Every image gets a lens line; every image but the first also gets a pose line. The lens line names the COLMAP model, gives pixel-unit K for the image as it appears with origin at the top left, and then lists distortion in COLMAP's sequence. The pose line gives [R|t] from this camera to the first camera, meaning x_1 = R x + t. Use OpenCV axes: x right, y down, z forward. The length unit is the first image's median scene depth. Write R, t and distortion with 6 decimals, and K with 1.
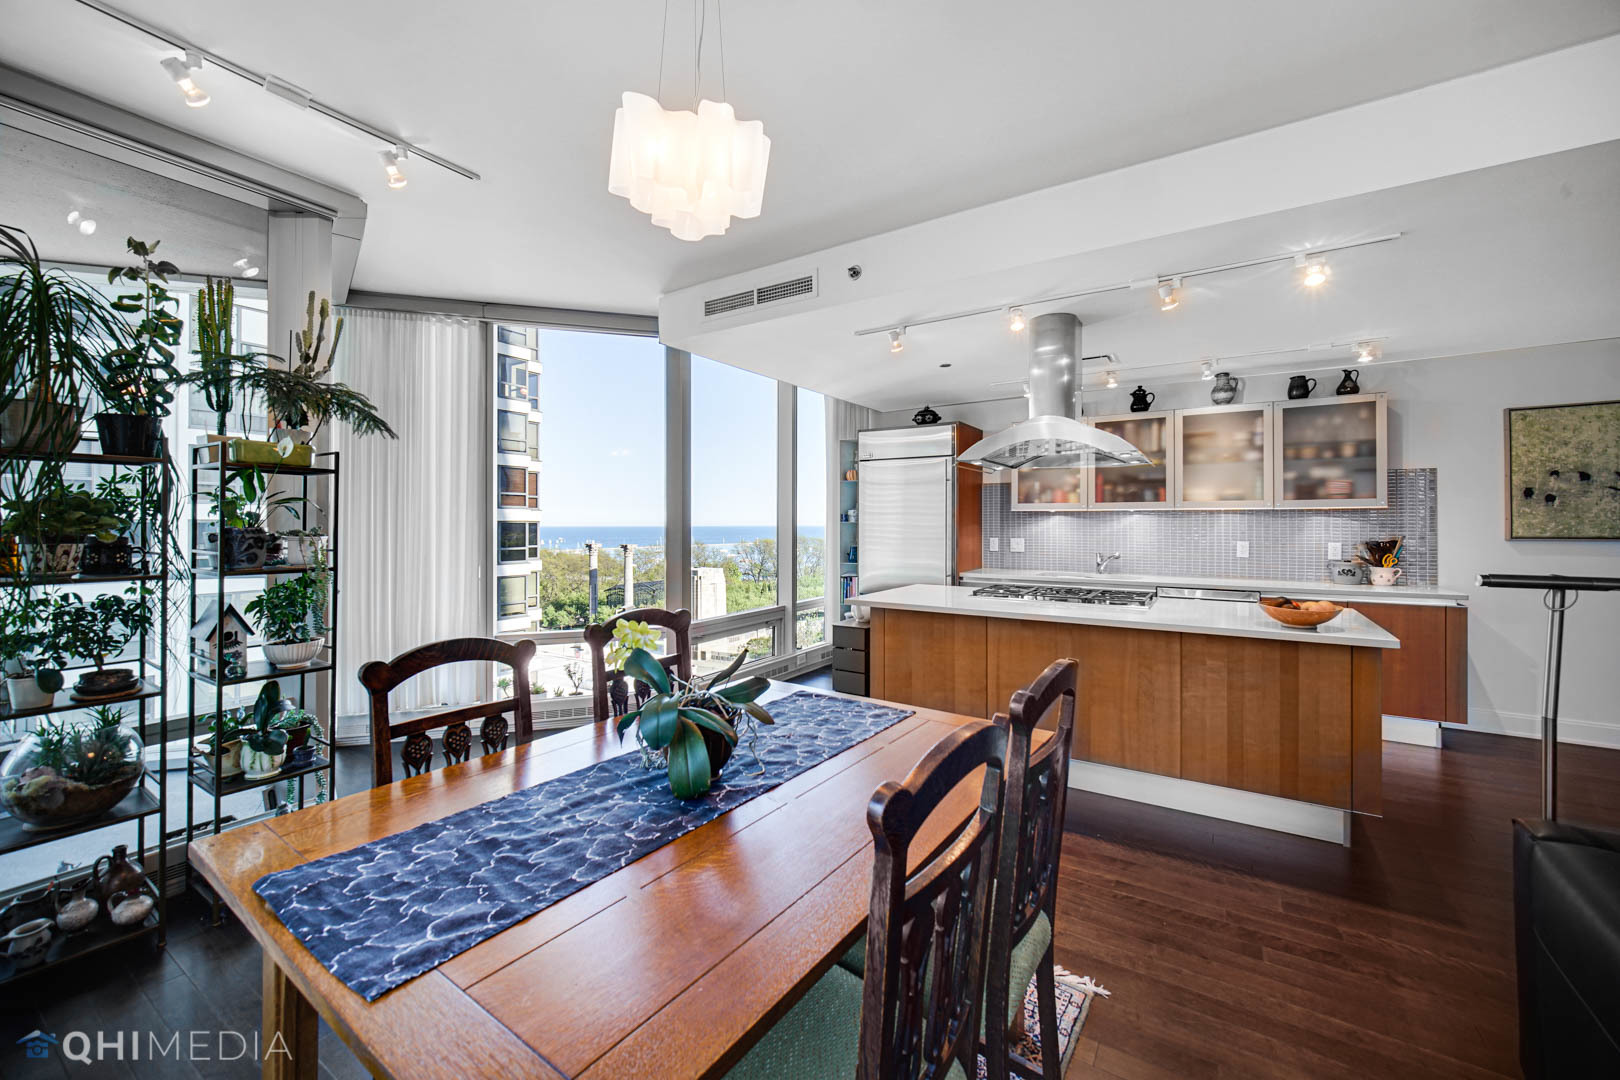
lens RADIAL K [[646.2, 0, 808.2], [0, 646.2, 518.3], [0, 0, 1]] dist [-0.007496, 0.002748]
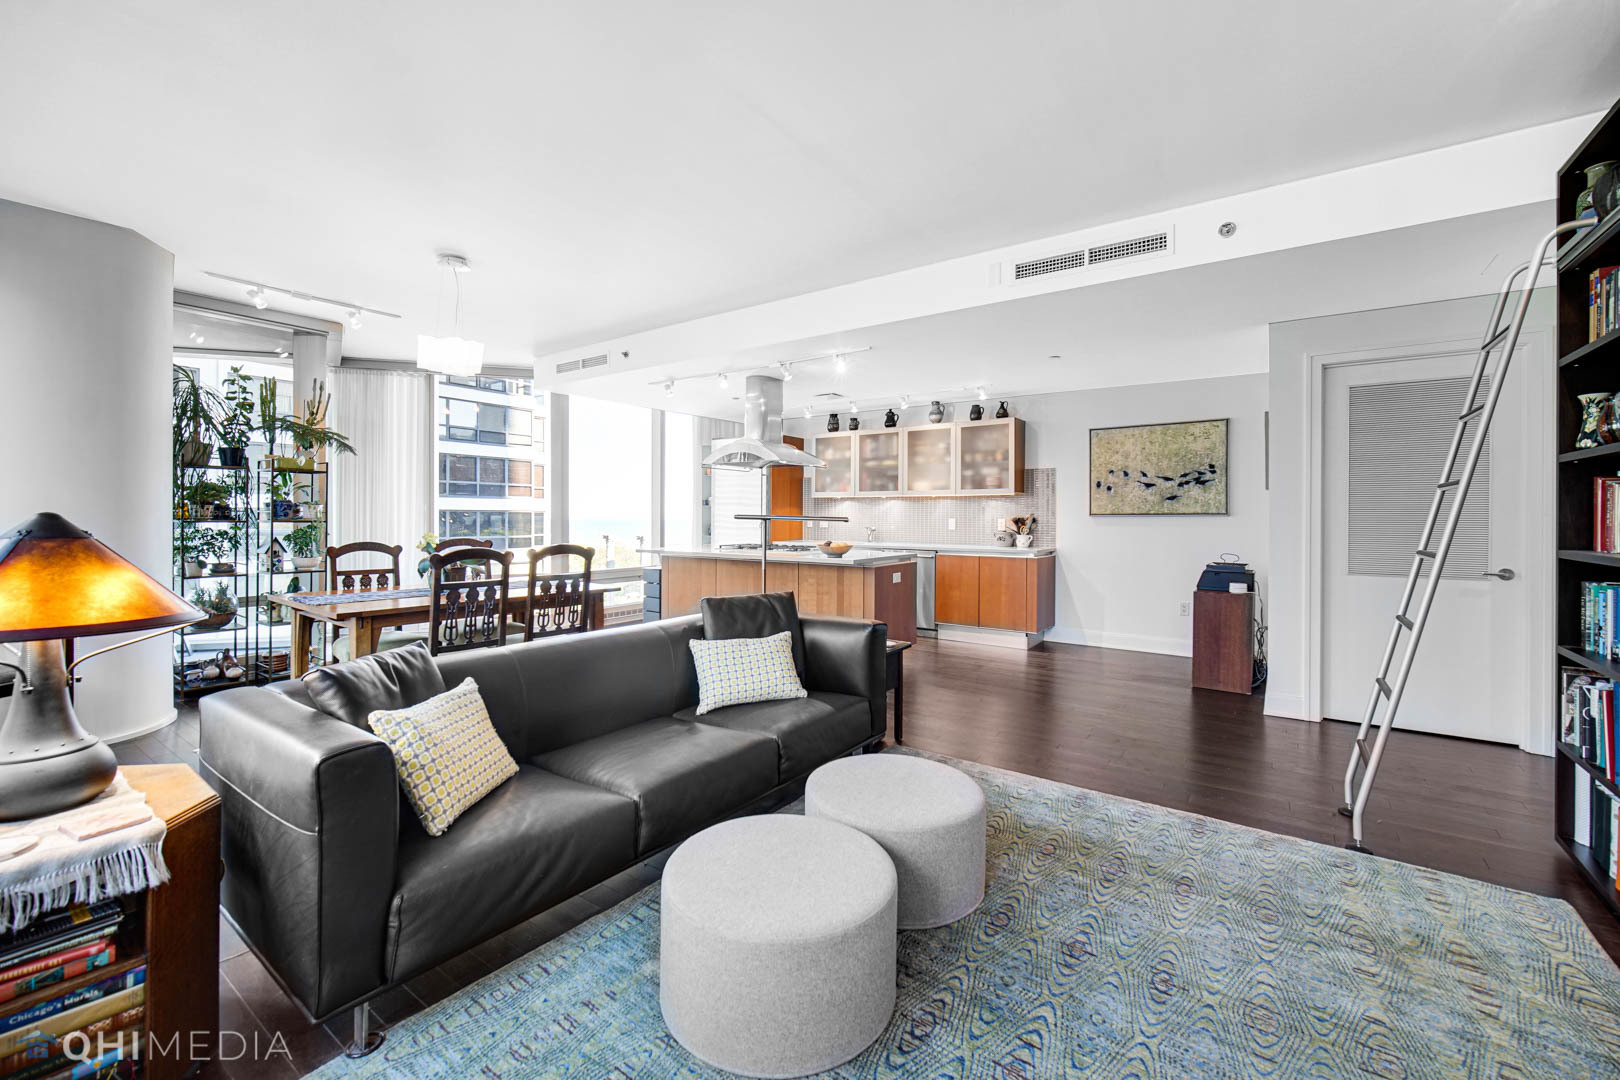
lens RADIAL K [[663.9, 0, 806.9], [0, 663.9, 518.8], [0, 0, 1]] dist [-0.004243, 0.000551]
pose [[0.999079, 0.004336, -0.042693, 0.492227], [-0.003858, 0.999929, 0.011267, 0.024699], [0.042738, -0.011092, 0.999025, -0.577612]]
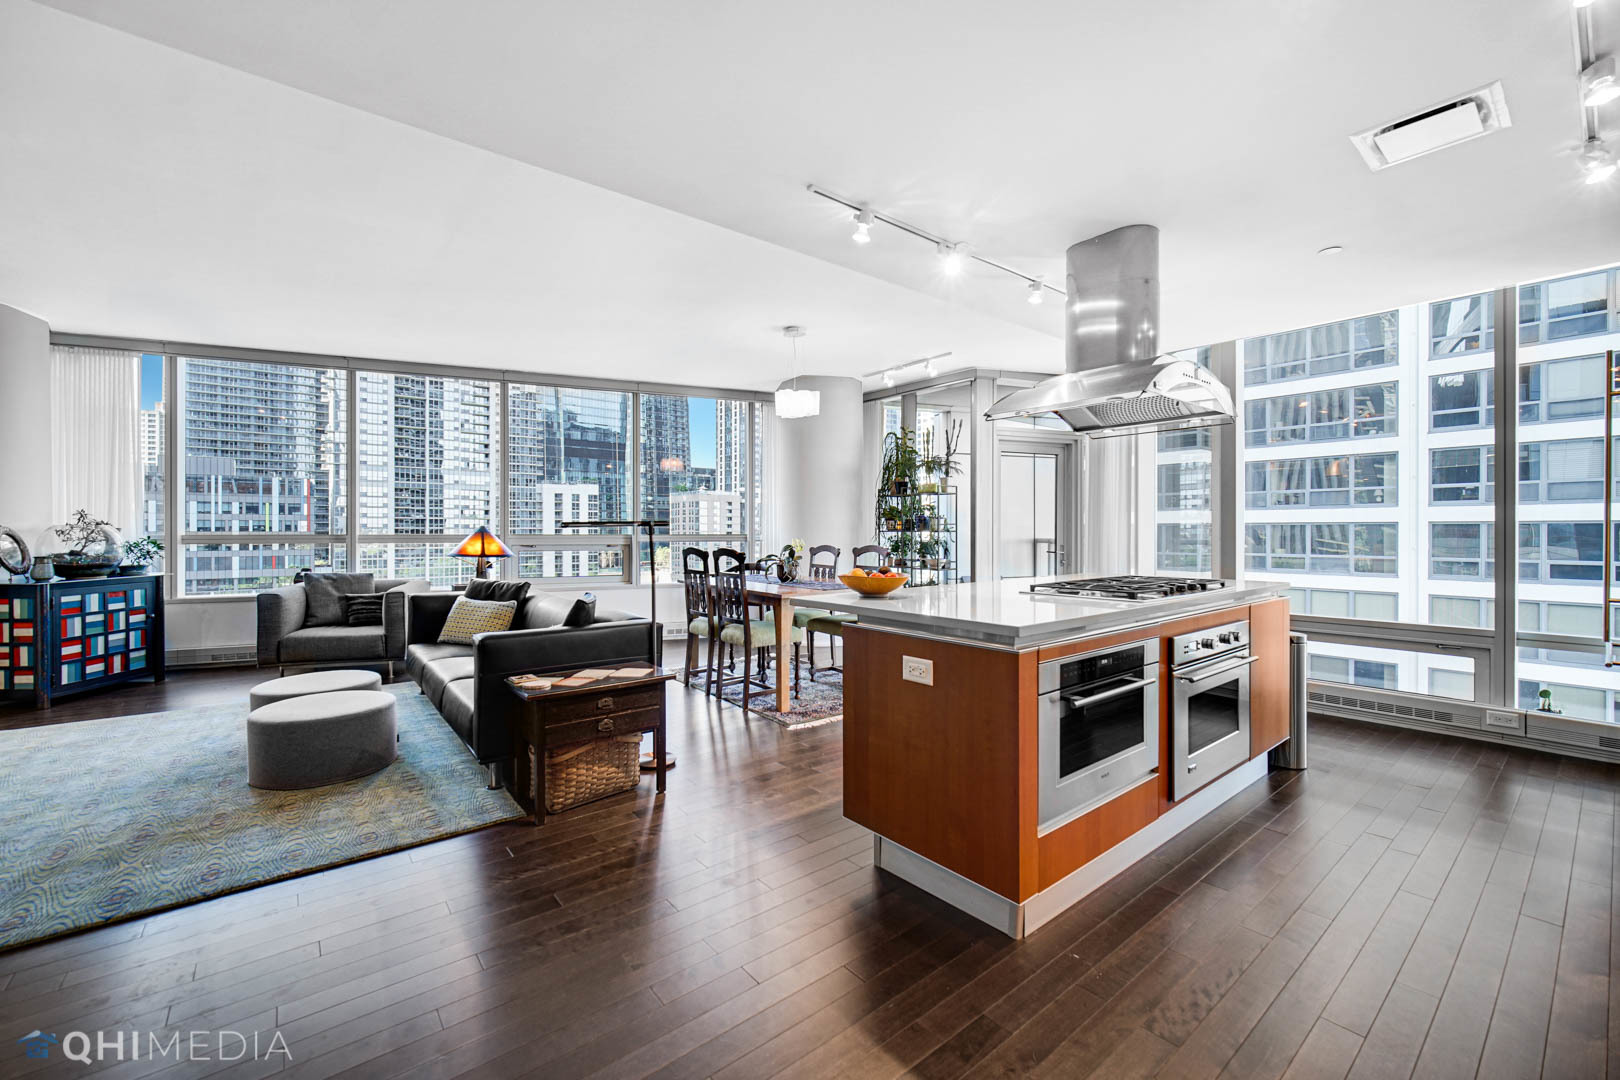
lens RADIAL K [[646.2, 0, 819.3], [0, 646.2, 541.7], [0, 0, 1]] dist [-0.007496, 0.002748]
pose [[-0.290475, 0.017277, -0.956727, 1.100010], [0.010338, 0.999835, 0.014916, 0.045959], [0.956827, -0.005558, -0.290606, 0.773061]]
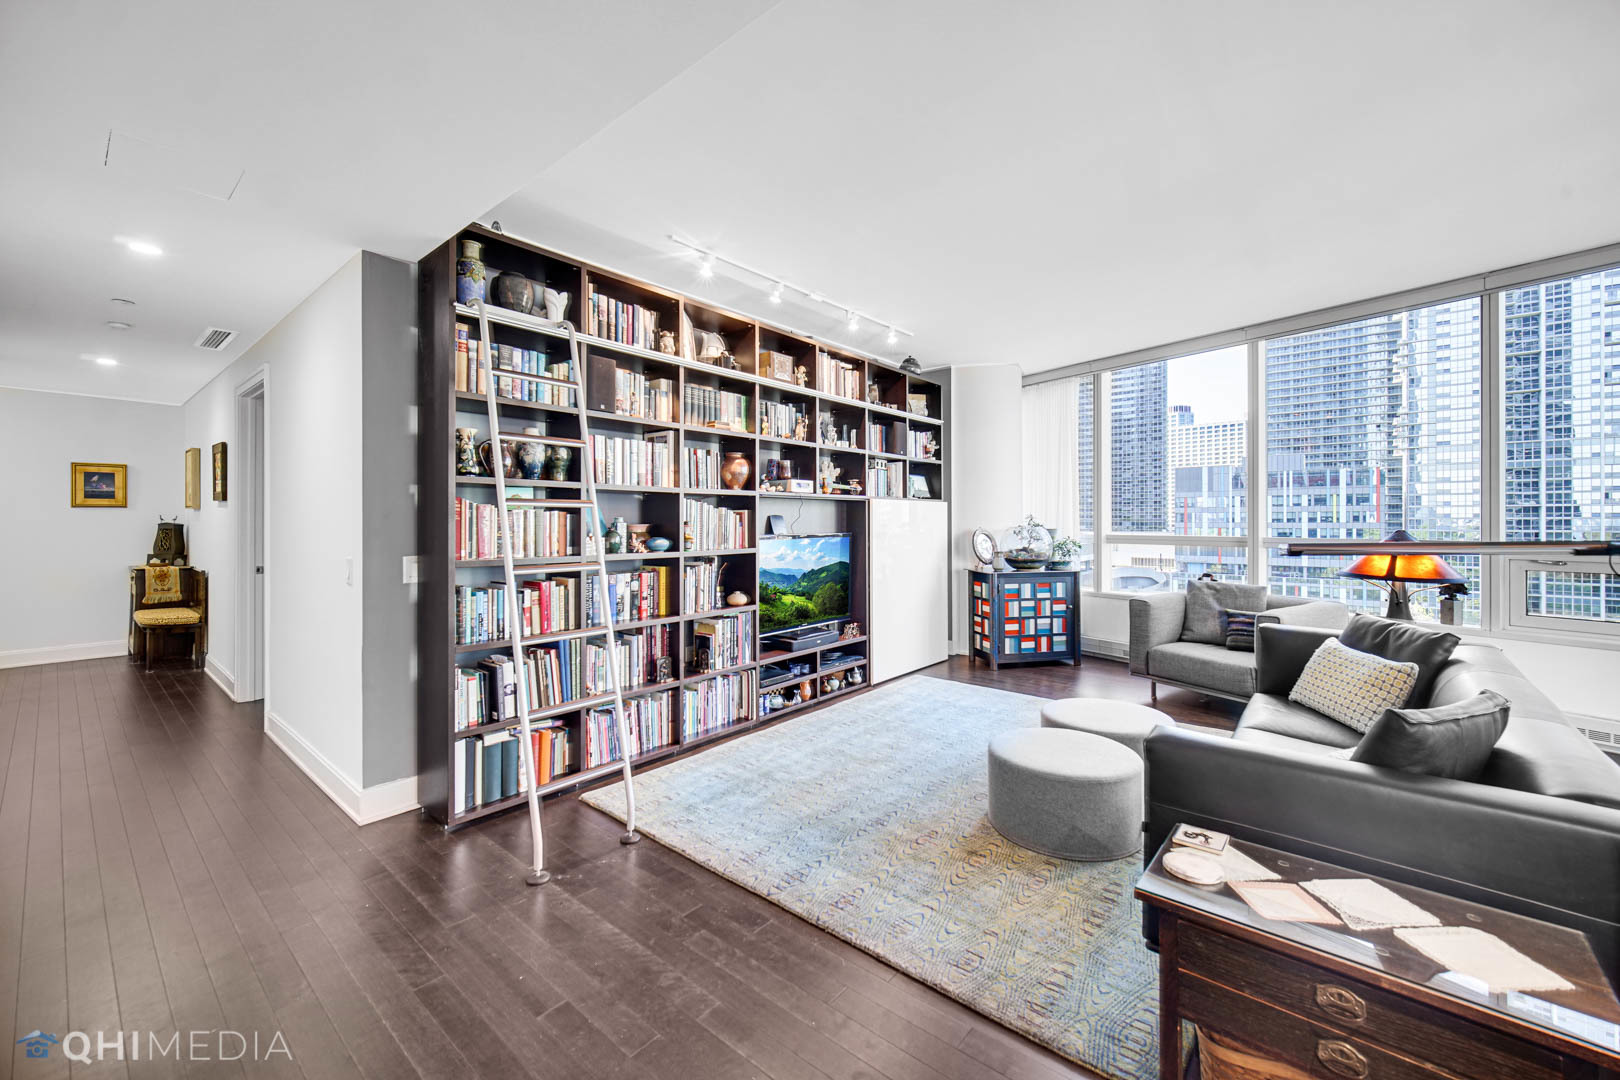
lens RADIAL K [[646.2, 0, 802.2], [0, 646.2, 517.6], [0, 0, 1]] dist [-0.007496, 0.002748]
pose [[-0.991691, 0.001448, 0.128635, 0.707102], [-0.000692, 0.999862, -0.016591, 0.024357], [-0.128641, -0.016542, -0.991553, 0.659642]]
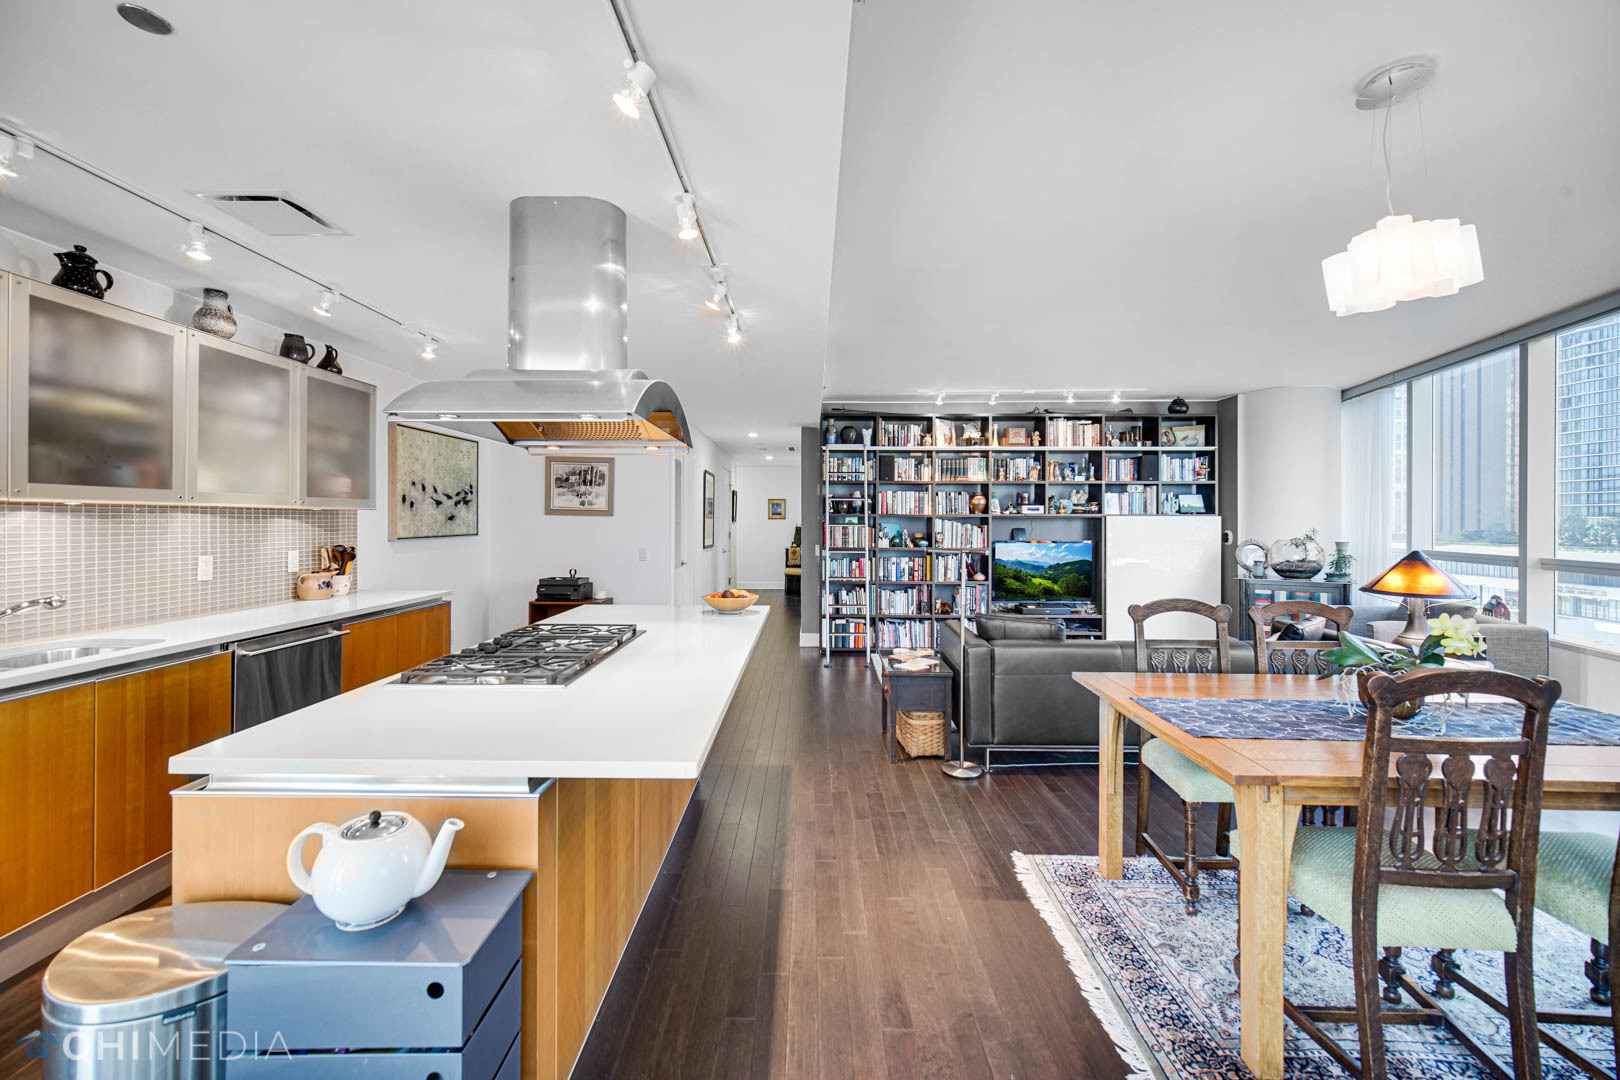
lens RADIAL K [[646.2, 0, 800.5], [0, 646.2, 519.3], [0, 0, 1]] dist [-0.007496, 0.002748]
pose [[-0.534999, -0.001048, 0.844852, -0.232488], [-0.010627, 0.999928, -0.005489, -0.004595], [-0.844786, -0.011915, -0.534971, 0.997592]]
